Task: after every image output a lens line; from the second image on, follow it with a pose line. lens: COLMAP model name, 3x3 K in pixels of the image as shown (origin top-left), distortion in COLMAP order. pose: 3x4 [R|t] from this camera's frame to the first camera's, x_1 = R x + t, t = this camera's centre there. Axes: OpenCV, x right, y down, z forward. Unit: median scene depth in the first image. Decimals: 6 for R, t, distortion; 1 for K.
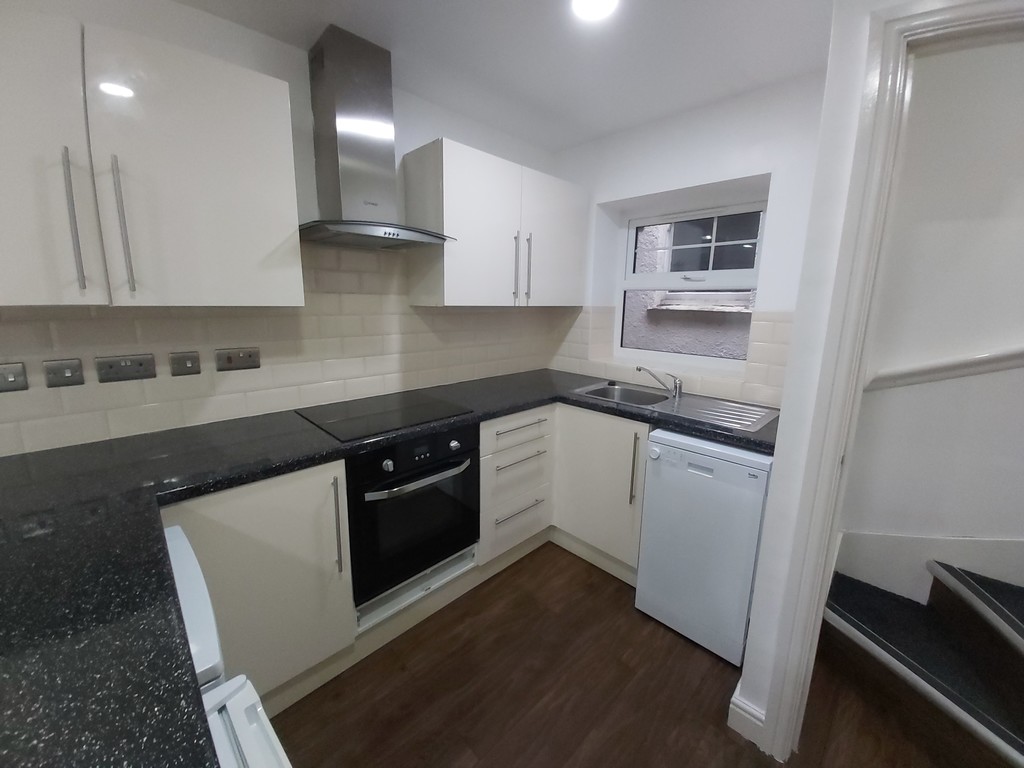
lens RADIAL K [[401.3, 0, 511.9], [0, 401.3, 375.9], [0, 0, 1]] dist [0.013566, -0.012476]
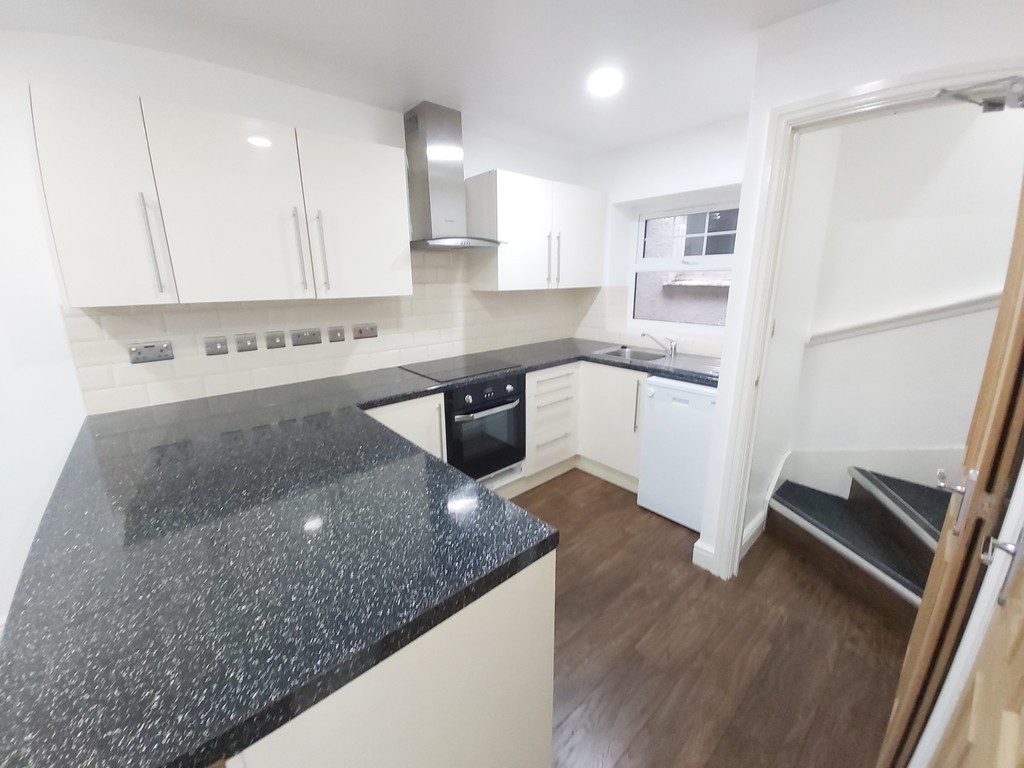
lens RADIAL K [[401.3, 0, 511.9], [0, 401.3, 375.9], [0, 0, 1]] dist [0.013566, -0.012476]
pose [[0.998016, -0.011477, -0.061912, -0.039812], [0.015101, 0.998180, 0.058375, 0.039795], [0.061130, -0.059195, 0.996373, -0.408387]]
